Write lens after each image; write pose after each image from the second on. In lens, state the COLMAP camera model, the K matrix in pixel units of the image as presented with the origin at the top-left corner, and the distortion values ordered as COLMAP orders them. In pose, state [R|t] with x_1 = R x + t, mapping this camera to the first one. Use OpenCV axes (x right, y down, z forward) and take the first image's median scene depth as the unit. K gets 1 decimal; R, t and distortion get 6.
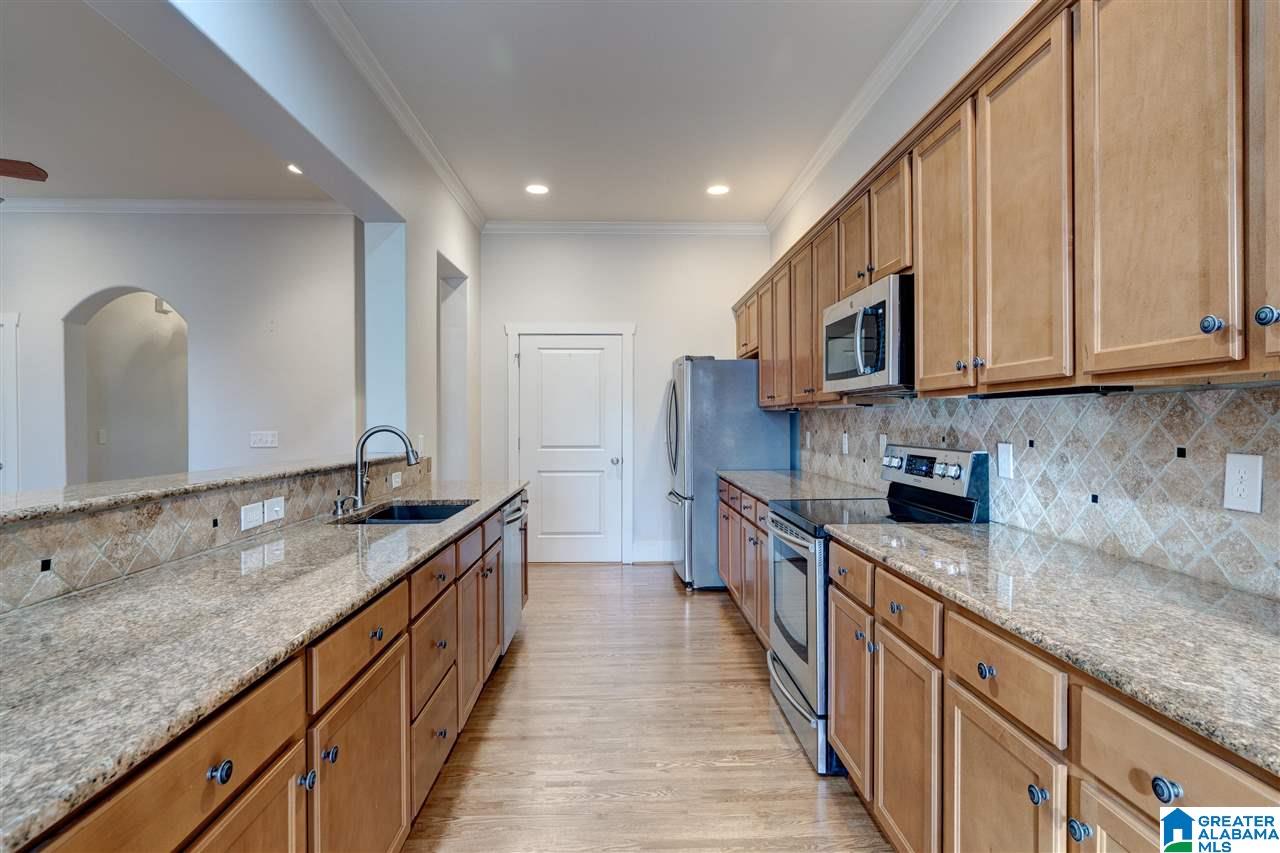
lens RADIAL K [[644.9, 0, 640.4], [0, 644.9, 423.4], [0, 0, 1]] dist [0.000761, 0.000030]
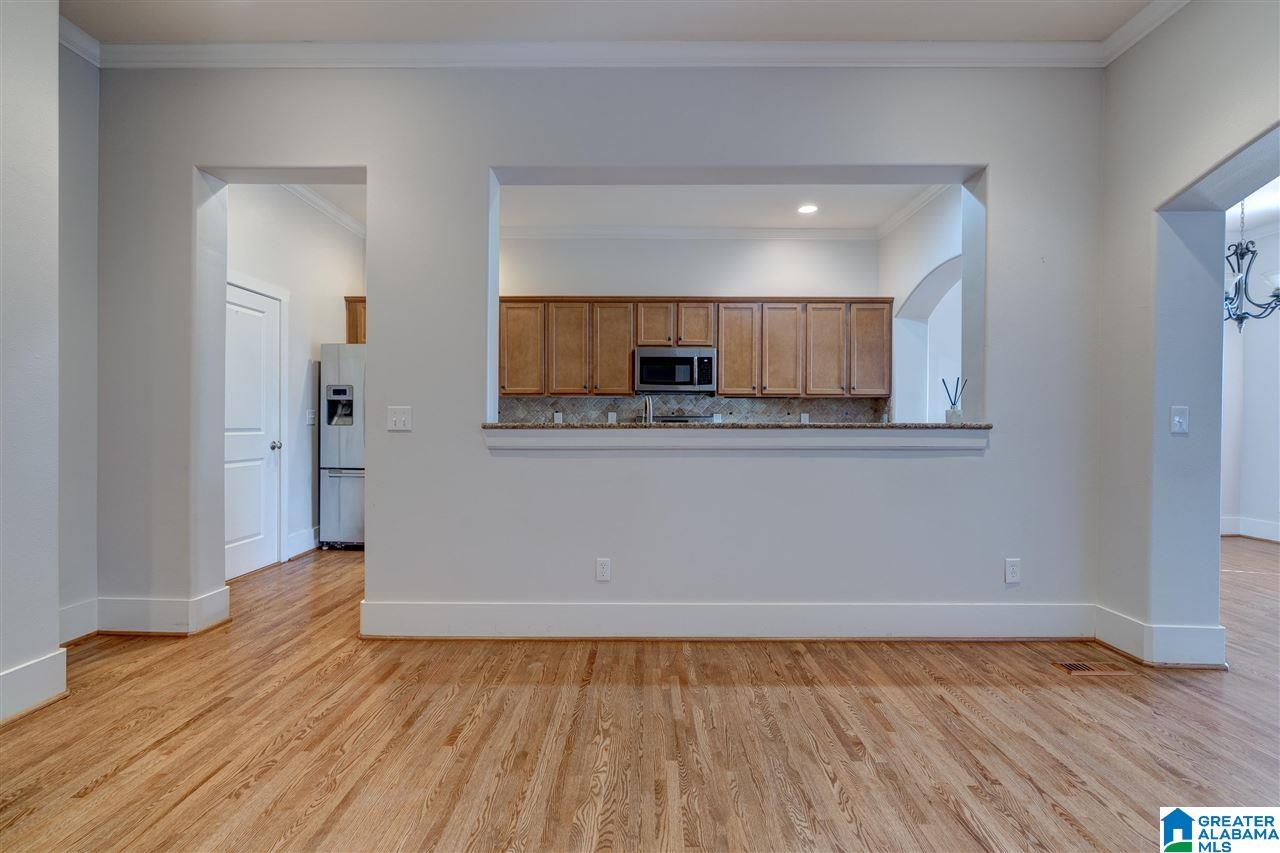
lens RADIAL K [[589.3, 0, 642.2], [0, 589.3, 421.0], [0, 0, 1]] dist [0.016170, 0.001188]
pose [[0.043068, -0.002805, 0.999068, -2.585124], [-0.001722, 0.999994, 0.002882, 0.072567], [-0.999071, -0.001844, 0.043063, 1.542954]]
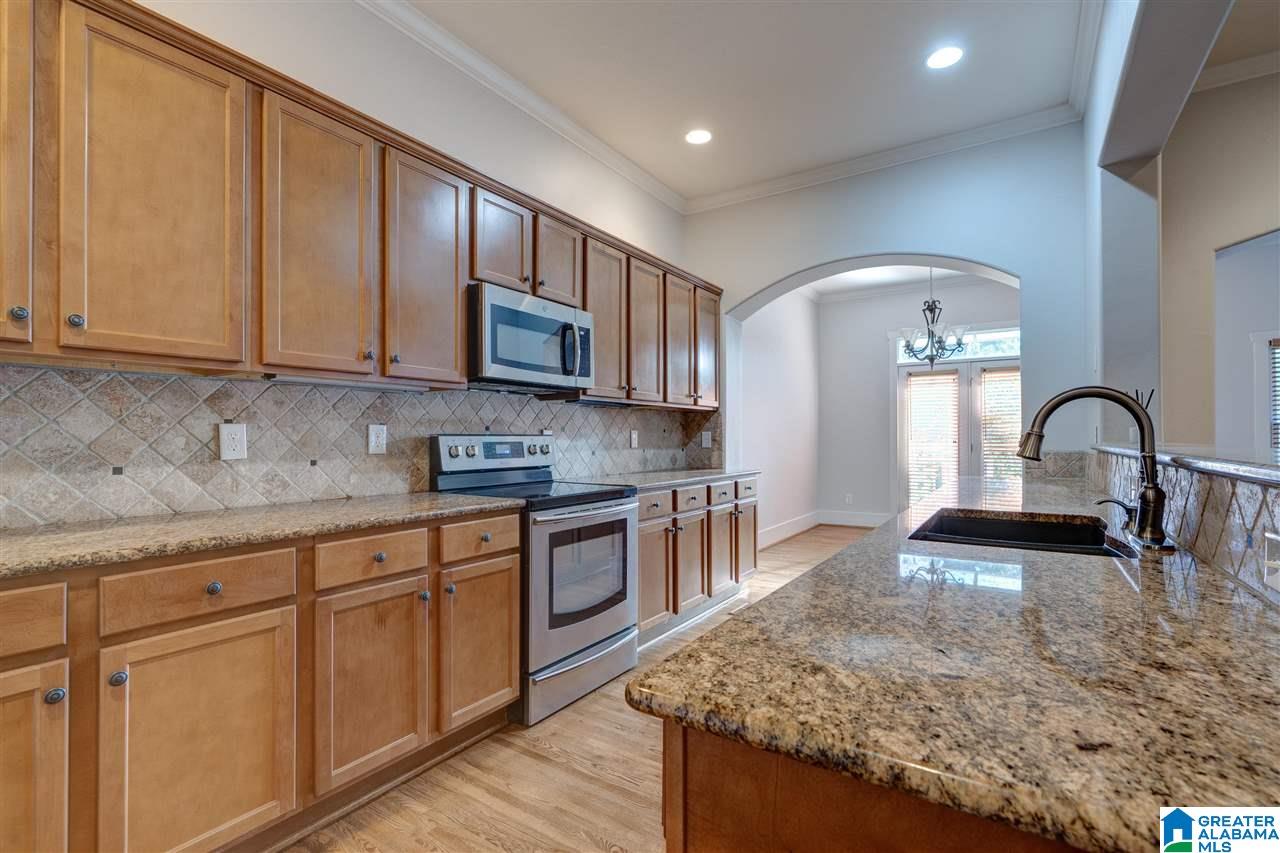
lens RADIAL K [[589.3, 0, 640.6], [0, 589.3, 430.4], [0, 0, 1]] dist [0.016170, 0.001188]
pose [[-0.818598, 0.006464, 0.574331, -0.631750], [0.001597, 0.999958, -0.008978, 0.062006], [-0.574365, -0.006432, -0.818574, 2.629195]]
